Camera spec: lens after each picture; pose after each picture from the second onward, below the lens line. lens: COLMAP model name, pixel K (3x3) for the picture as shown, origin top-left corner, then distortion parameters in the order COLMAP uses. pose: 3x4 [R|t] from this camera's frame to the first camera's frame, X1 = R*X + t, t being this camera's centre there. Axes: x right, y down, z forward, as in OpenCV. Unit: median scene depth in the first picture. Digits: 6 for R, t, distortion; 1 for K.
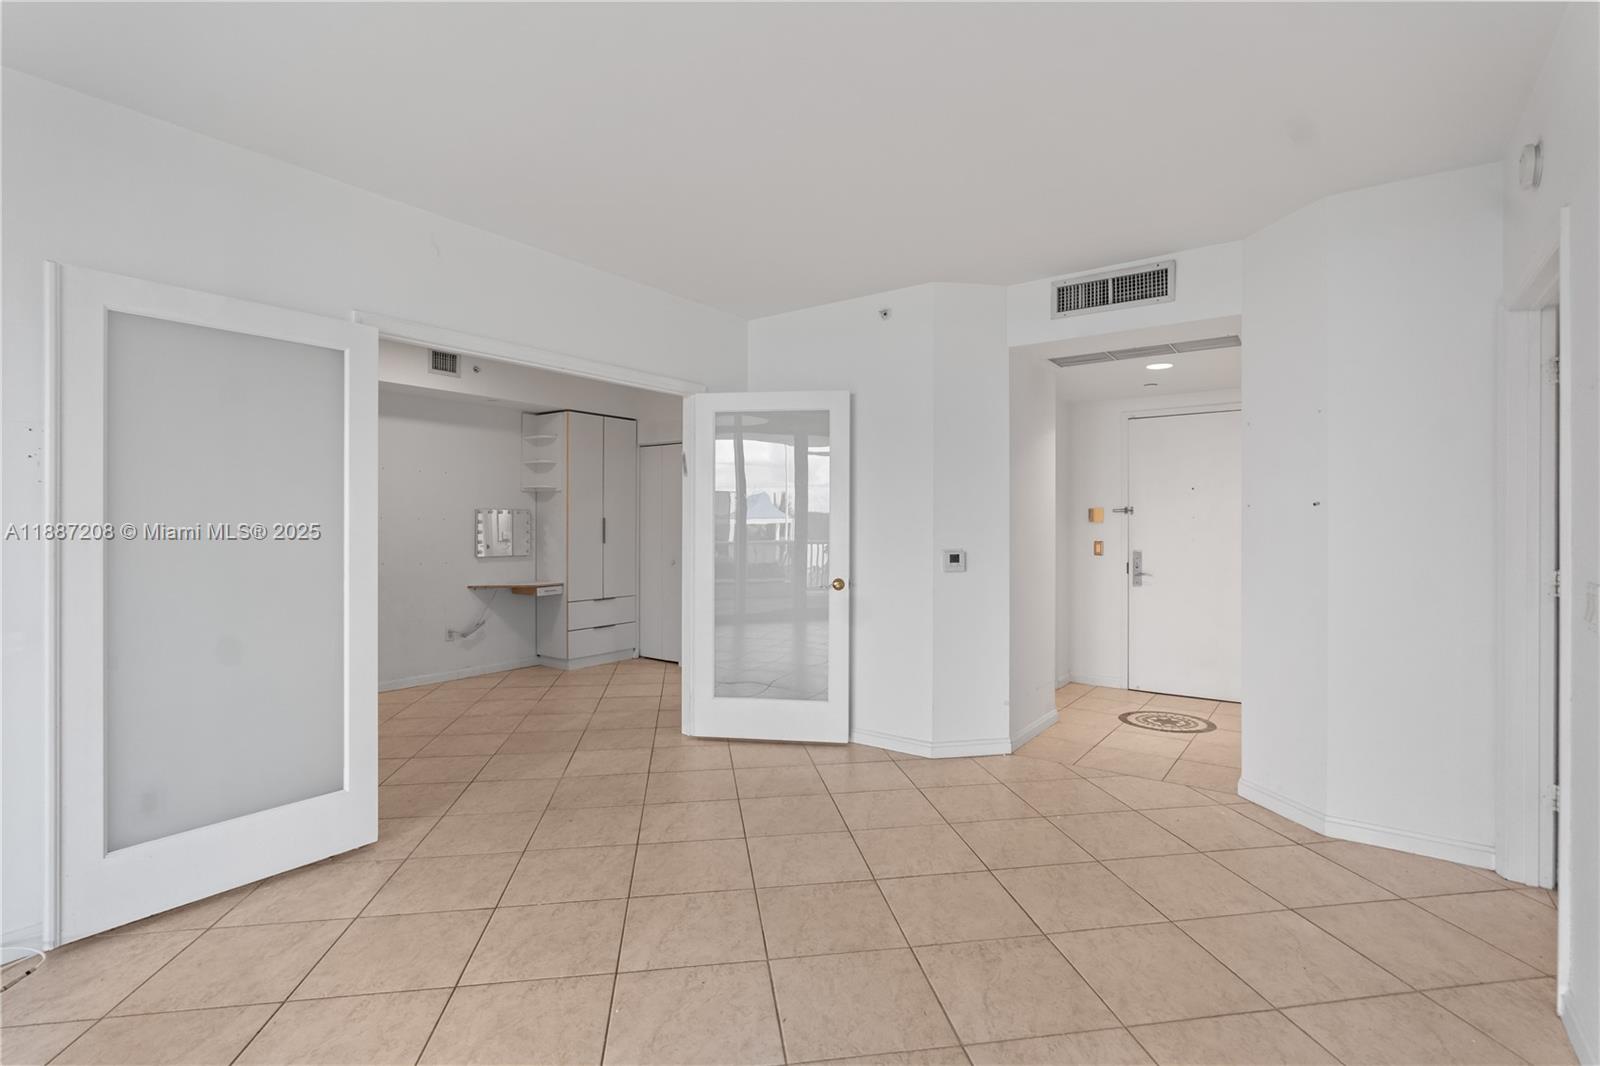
lens RADIAL K [[738.8, 0, 801.7], [0, 738.8, 523.6], [0, 0, 1]] dist [-0.001768, 0.000858]
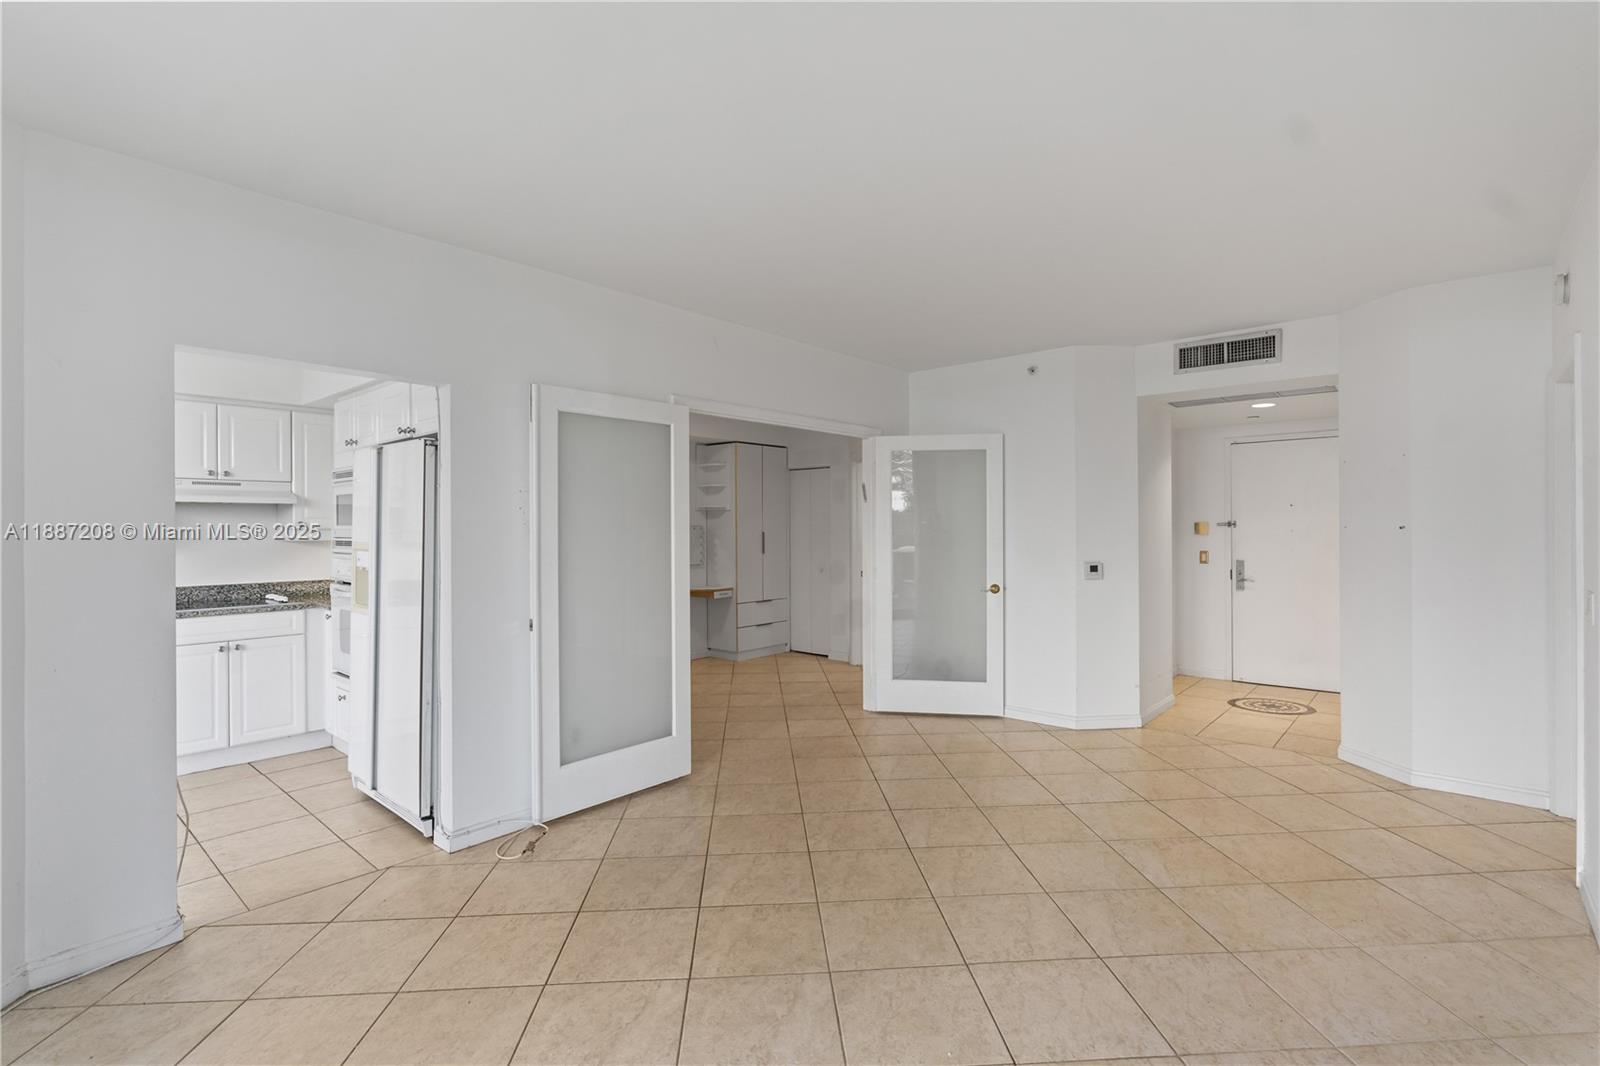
lens RADIAL K [[734.5, 0, 806.1], [0, 734.5, 527.3], [0, 0, 1]] dist [0.000033, 0.000144]
pose [[0.996589, -0.006980, -0.082230, -0.130082], [0.007030, 0.999975, 0.000310, -0.019452], [0.082226, -0.000887, 0.996613, -0.201912]]
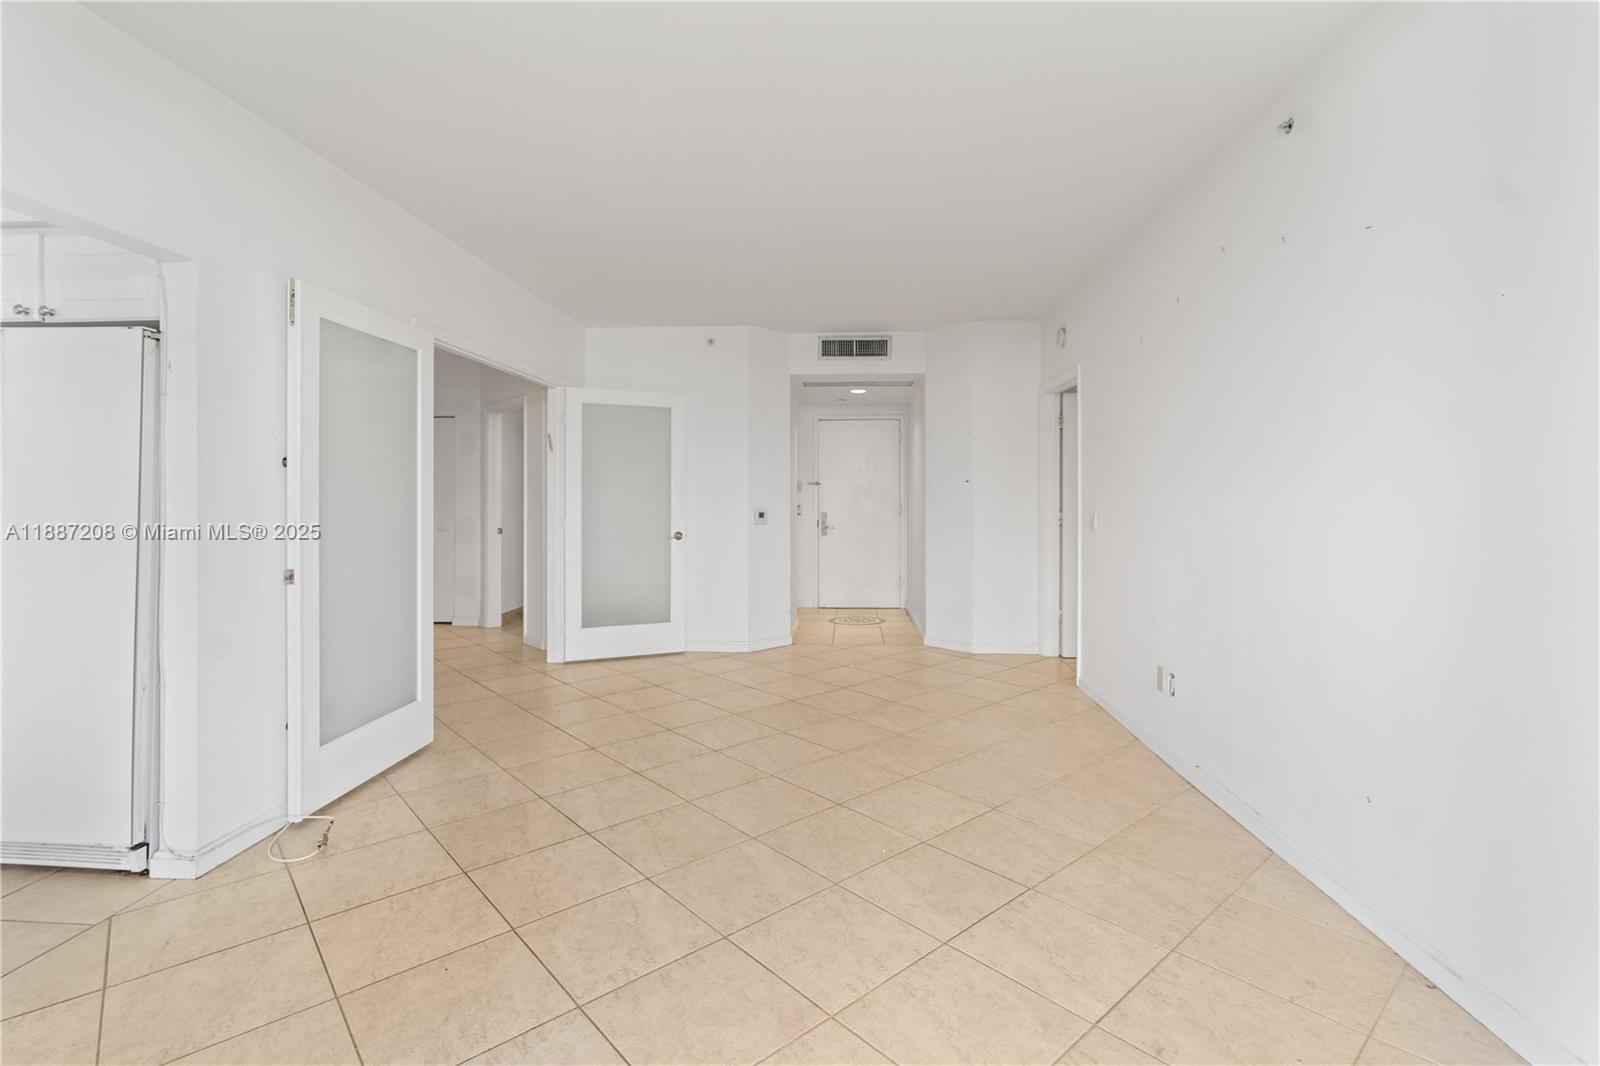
lens RADIAL K [[738.8, 0, 796.5], [0, 738.8, 497.6], [0, 0, 1]] dist [0.000111, 0.005779]
pose [[0.845344, -0.001176, 0.534220, -0.394574], [0.000350, 0.999999, 0.001648, 0.007440], [-0.534222, -0.001207, 0.845344, -0.214631]]
